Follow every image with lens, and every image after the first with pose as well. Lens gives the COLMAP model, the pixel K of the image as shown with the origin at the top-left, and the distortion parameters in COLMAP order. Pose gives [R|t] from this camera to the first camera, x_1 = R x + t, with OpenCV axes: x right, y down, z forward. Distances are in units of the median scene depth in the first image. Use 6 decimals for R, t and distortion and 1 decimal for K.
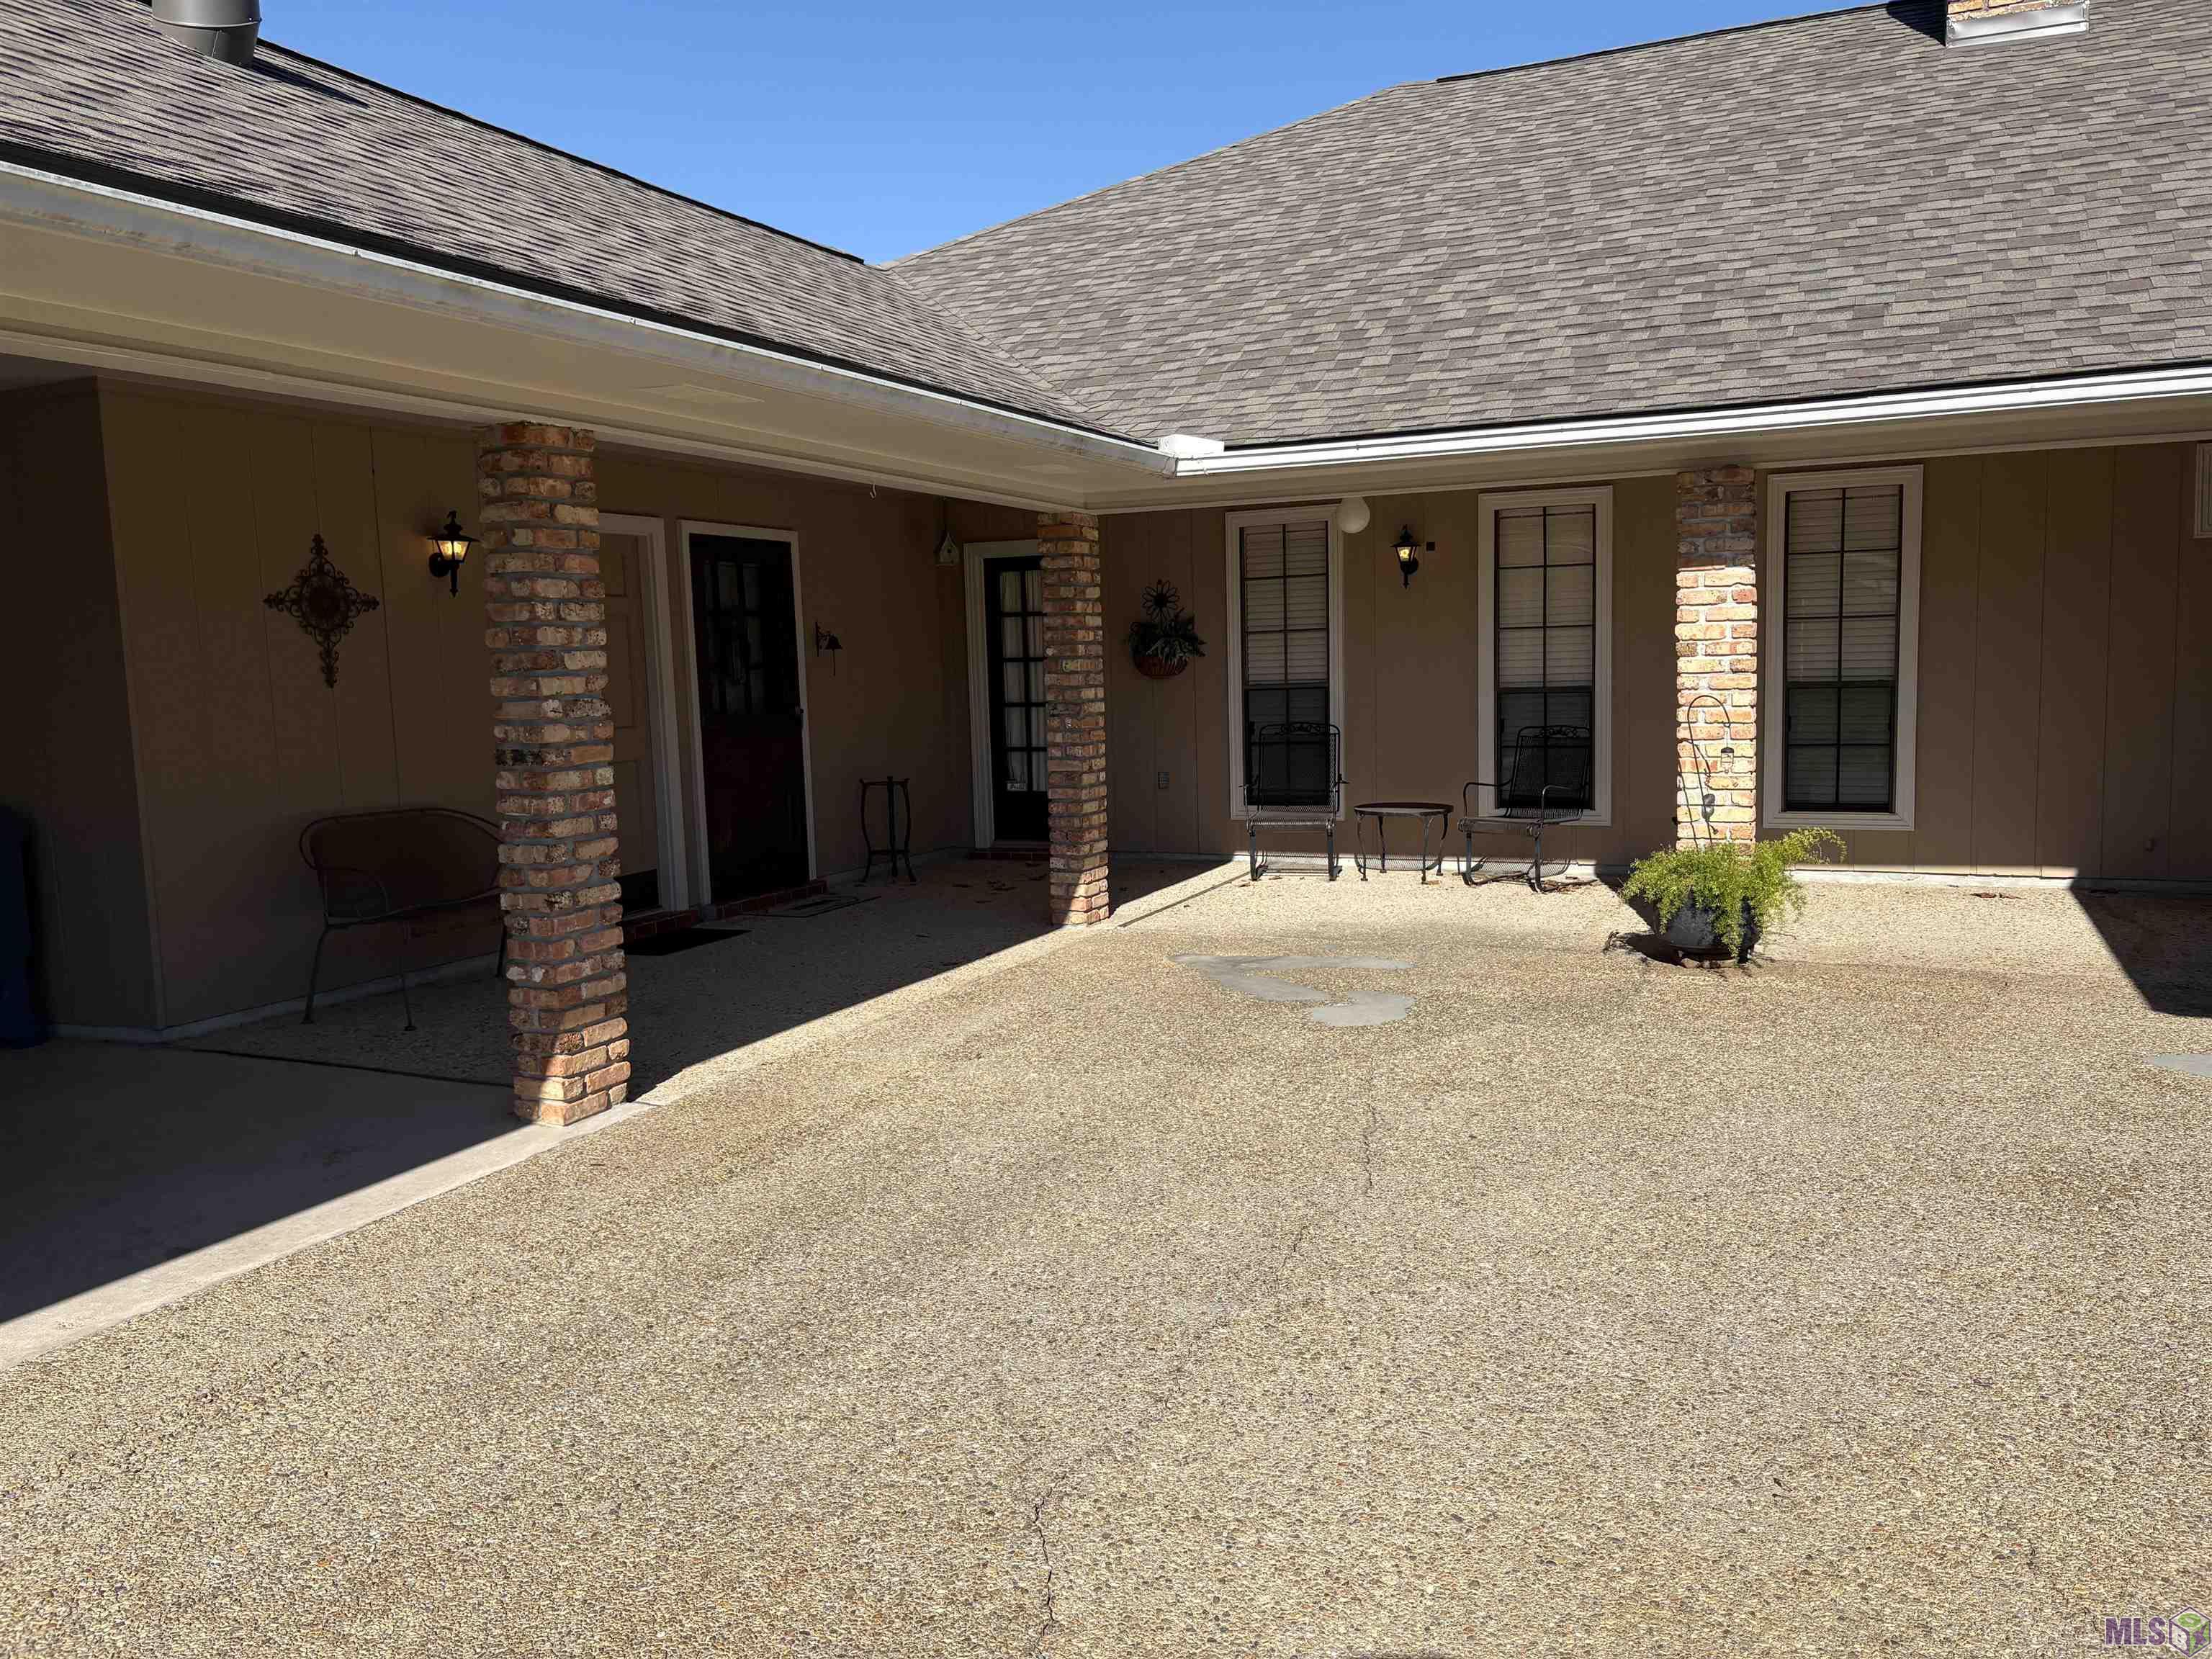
lens RADIAL K [[1688.0, 0, 1103.3], [0, 1688.0, 818.8], [0, 0, 1]] dist [0.041007, -0.052958]
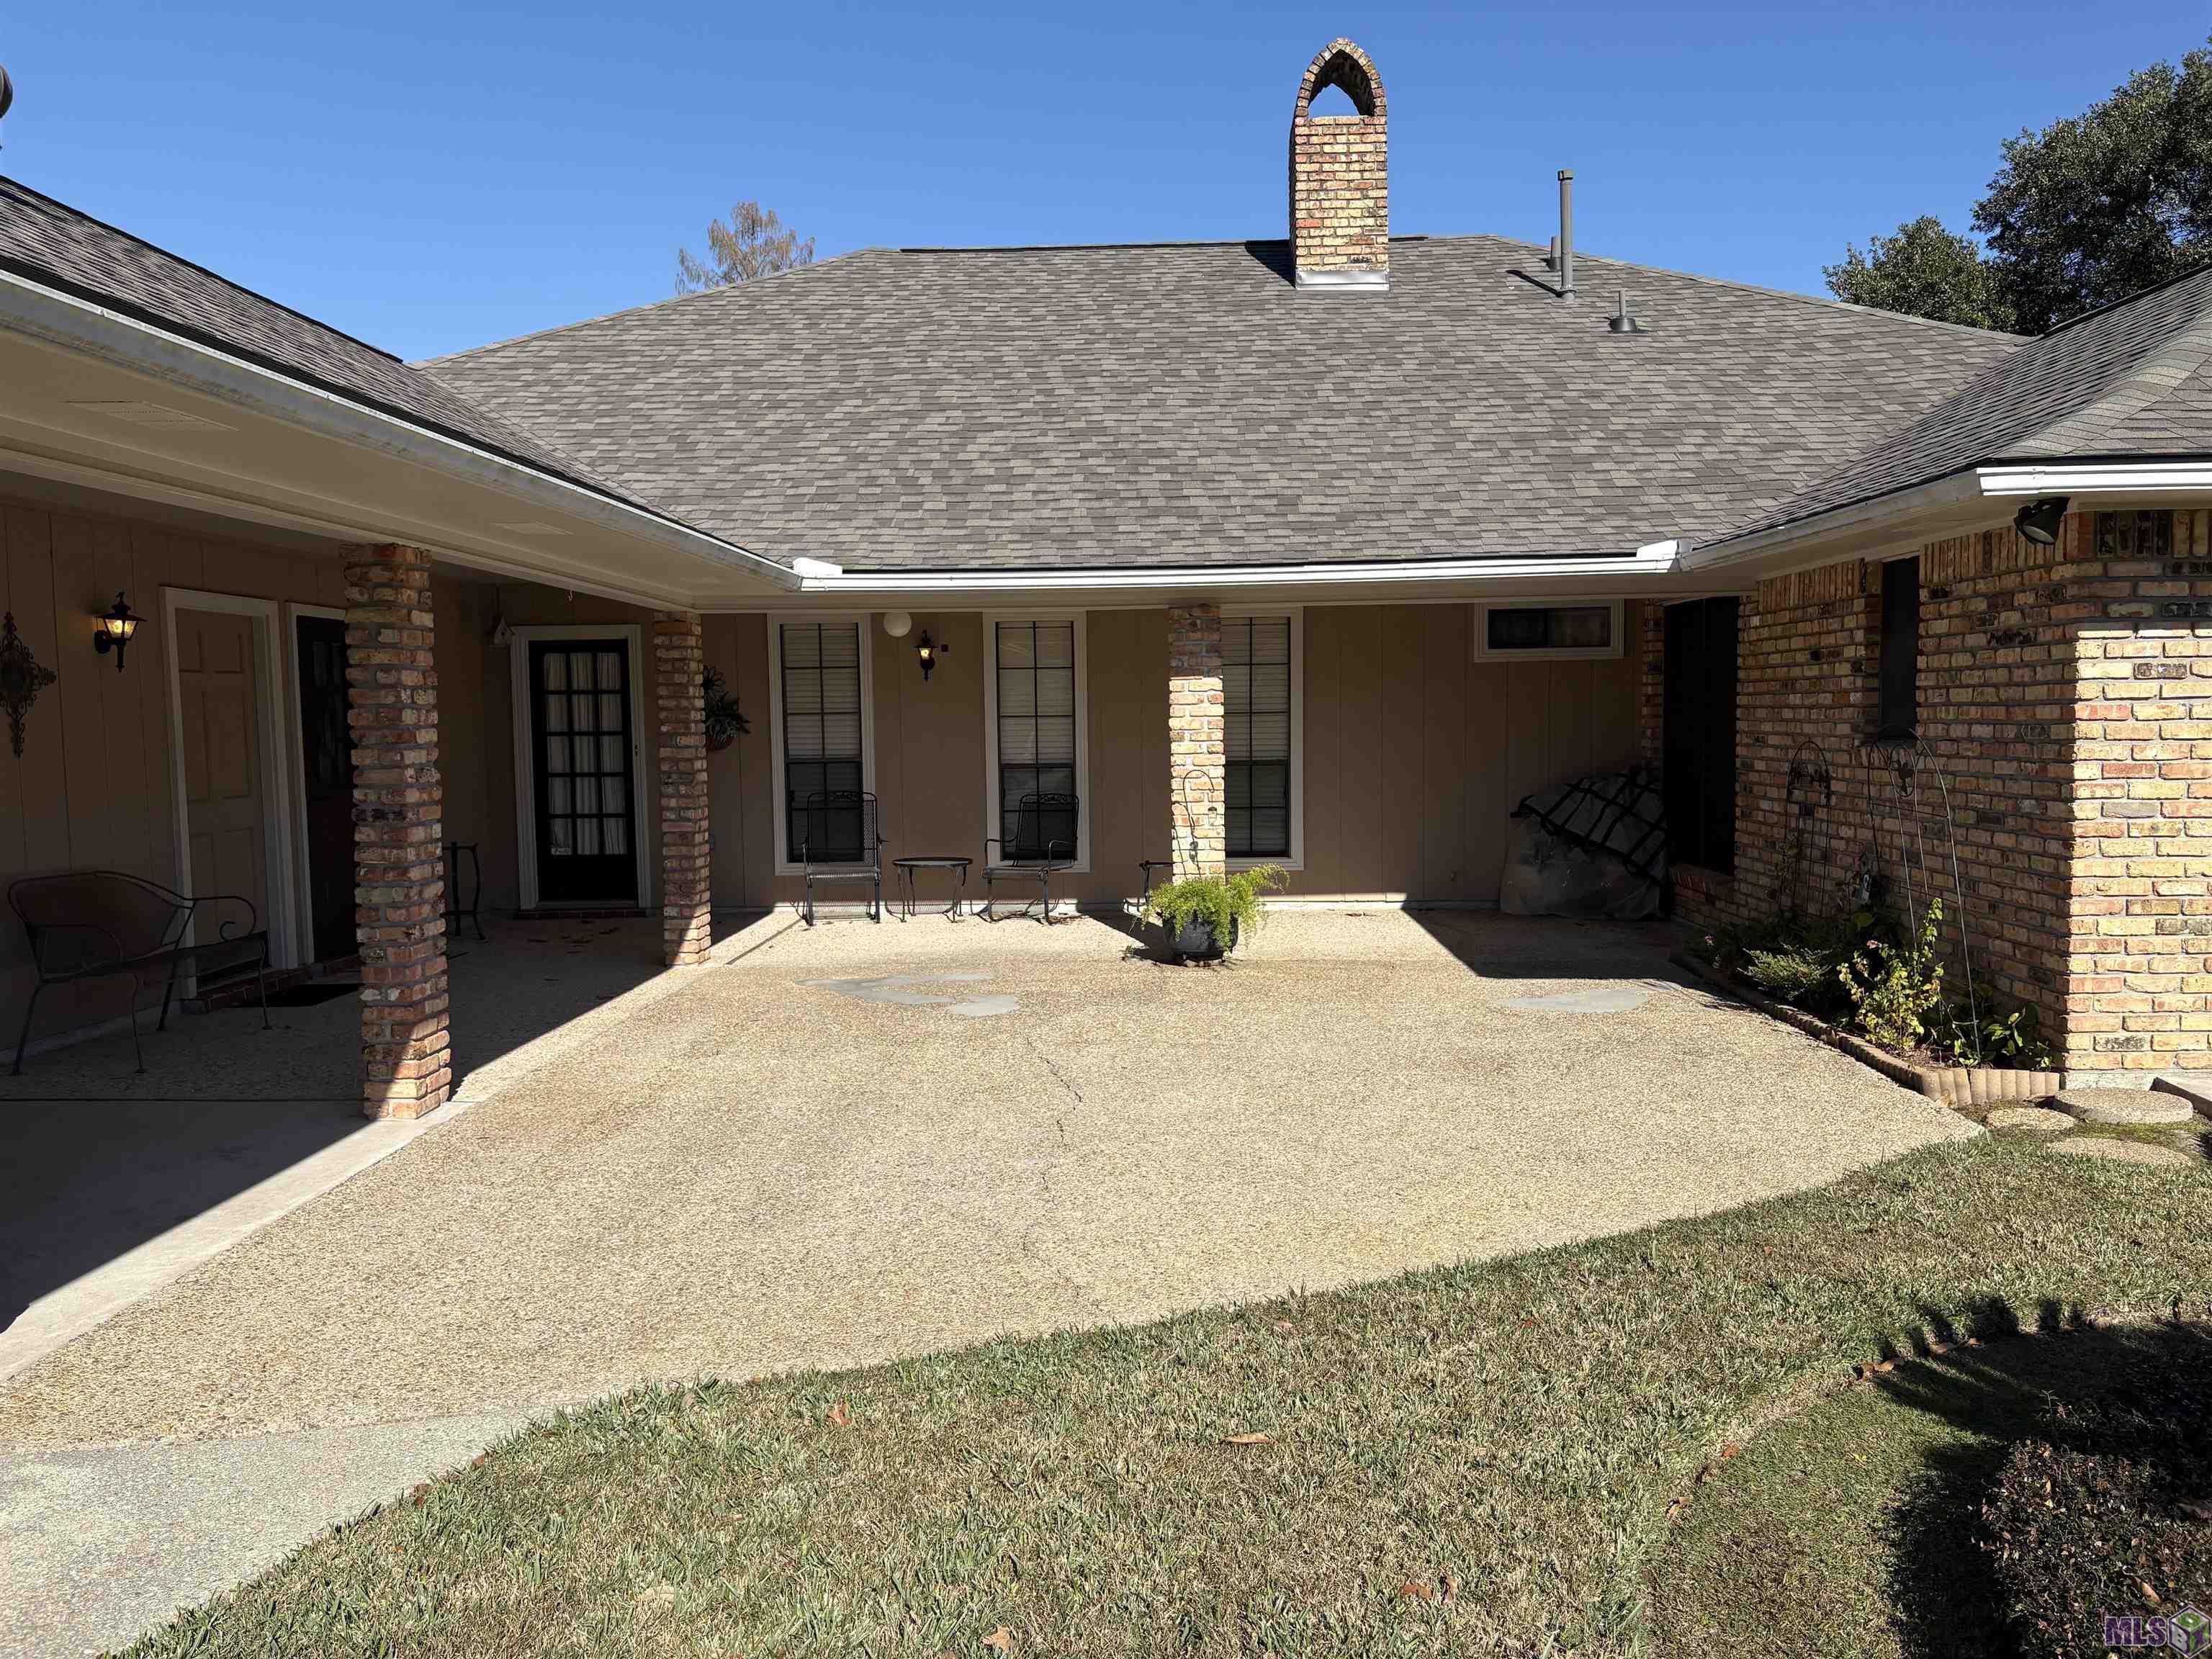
lens RADIAL K [[1693.6, 0, 1104.1], [0, 1693.6, 833.3], [0, 0, 1]] dist [0.073937, -0.103723]
pose [[0.921964, -0.010589, 0.387131, -0.220384], [0.024645, 0.999204, -0.031363, 0.018081], [-0.386490, 0.038457, 0.921491, -0.214216]]
